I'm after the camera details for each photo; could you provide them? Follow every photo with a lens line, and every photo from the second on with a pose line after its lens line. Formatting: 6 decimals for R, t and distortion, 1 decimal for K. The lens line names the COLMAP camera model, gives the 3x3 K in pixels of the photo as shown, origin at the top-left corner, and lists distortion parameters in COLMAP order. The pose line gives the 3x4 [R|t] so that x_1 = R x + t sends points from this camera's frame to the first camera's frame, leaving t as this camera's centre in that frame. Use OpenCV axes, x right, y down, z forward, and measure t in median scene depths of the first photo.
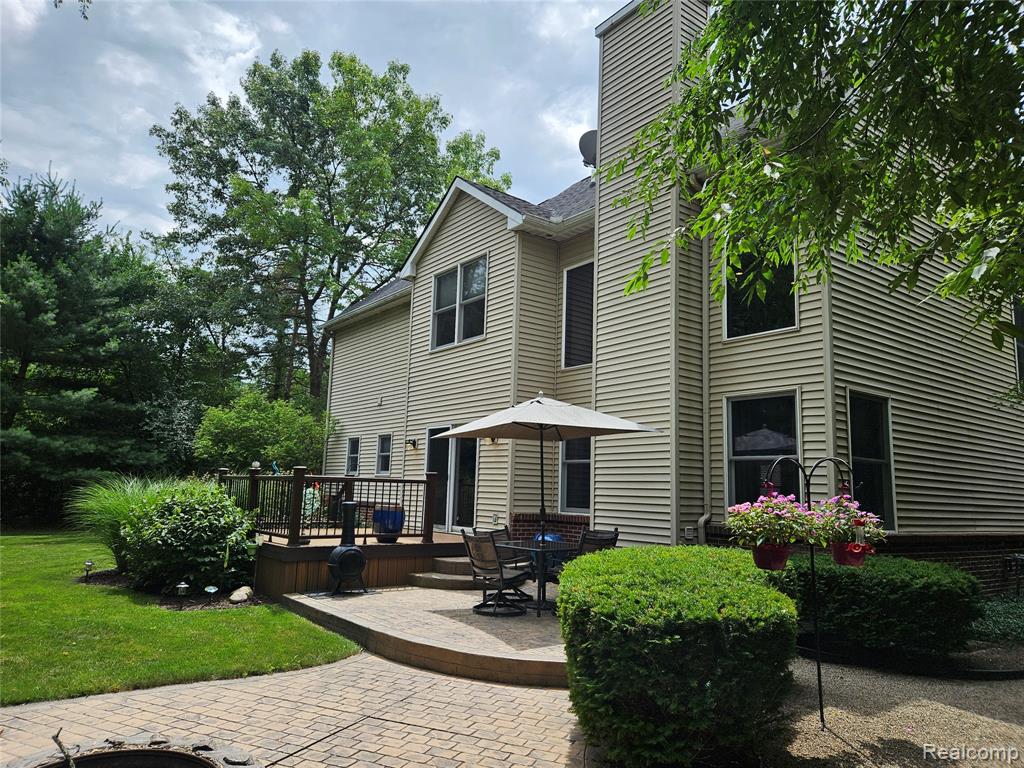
lens RADIAL K [[693.3, 0, 503.5], [0, 693.3, 393.7], [0, 0, 1]] dist [0.047168, -0.020174]
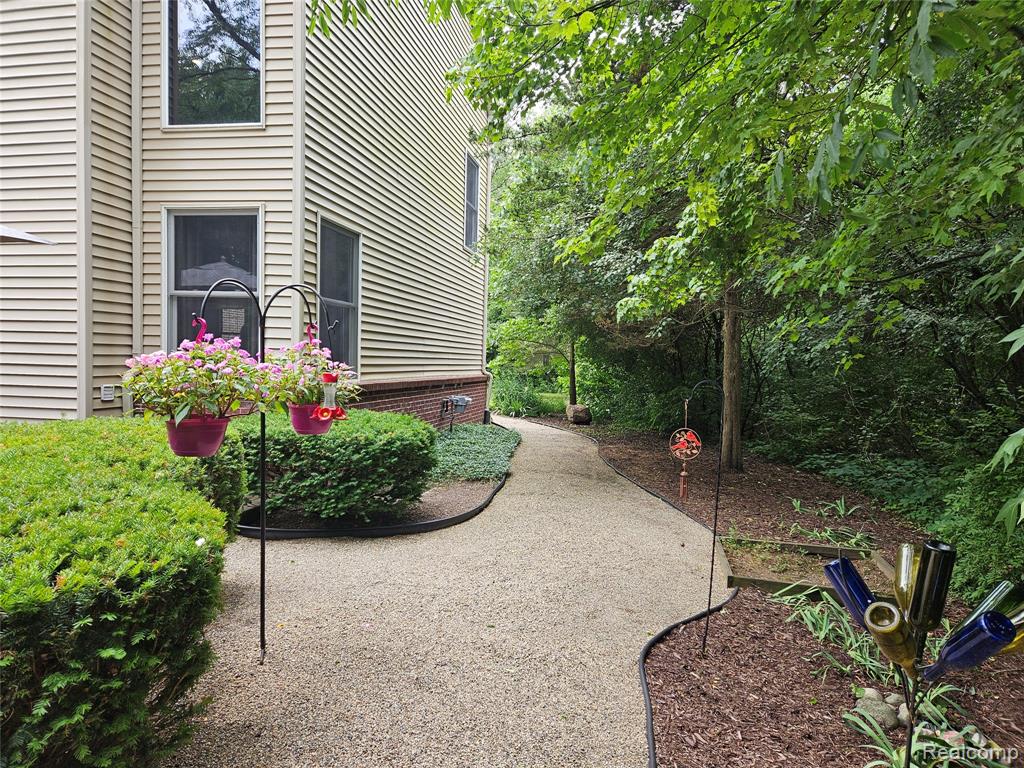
lens RADIAL K [[693.3, 0, 507.7], [0, 693.3, 389.4], [0, 0, 1]] dist [0.047168, -0.020174]
pose [[0.746490, -0.041589, 0.664096, 0.097314], [-0.098325, 0.980194, 0.171908, 0.031760], [-0.658092, -0.193625, 0.727616, 0.204393]]
